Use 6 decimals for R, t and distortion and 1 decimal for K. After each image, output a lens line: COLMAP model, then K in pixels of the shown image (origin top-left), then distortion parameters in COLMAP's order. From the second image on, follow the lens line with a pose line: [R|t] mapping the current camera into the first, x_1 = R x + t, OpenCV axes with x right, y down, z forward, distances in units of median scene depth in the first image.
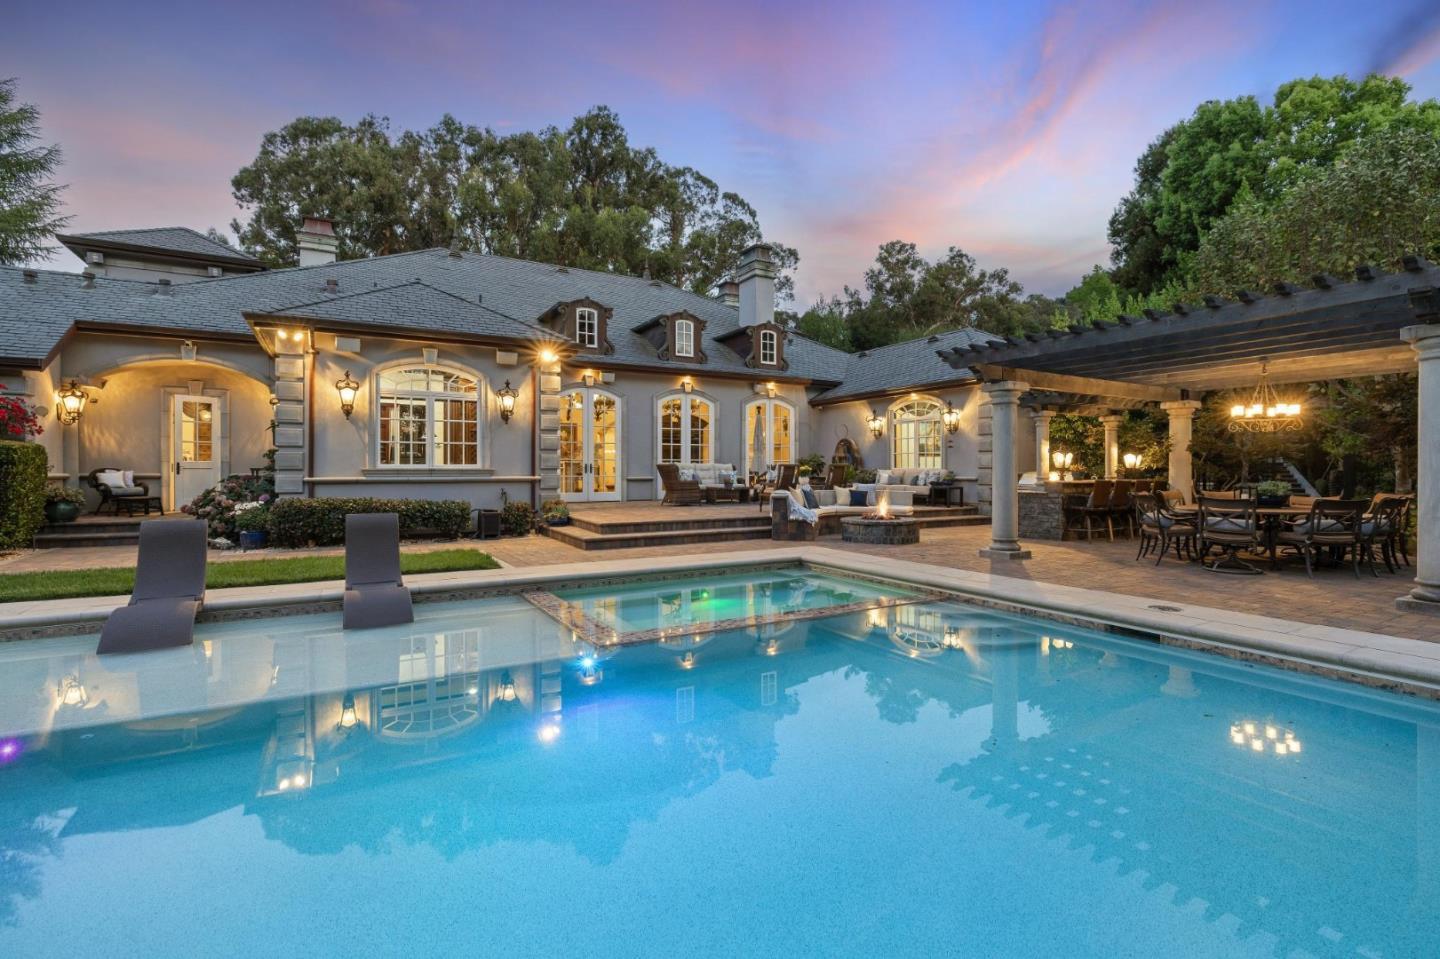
lens RADIAL K [[649.7, 0, 732.5], [0, 649.7, 473.2], [0, 0, 1]] dist [-0.009520, 0.001189]
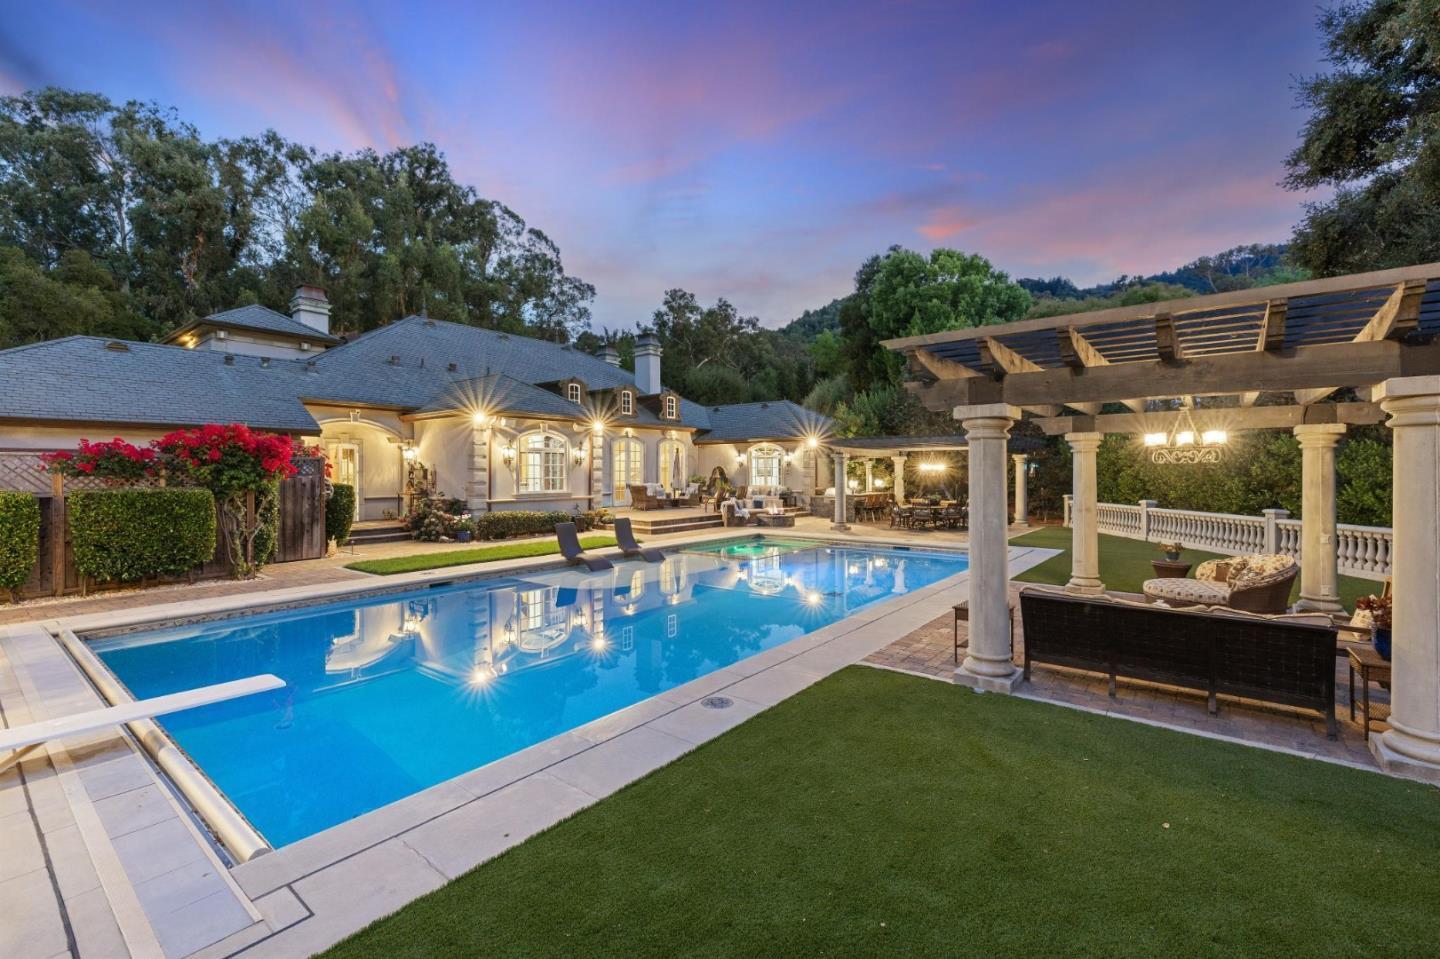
lens RADIAL K [[649.7, 0, 715.6], [0, 649.7, 476.6], [0, 0, 1]] dist [-0.009520, 0.001189]
pose [[0.926420, -0.005736, 0.376448, -0.291115], [0.003012, 0.999965, 0.007823, -0.026455], [-0.376479, -0.006114, 0.926405, -0.327150]]
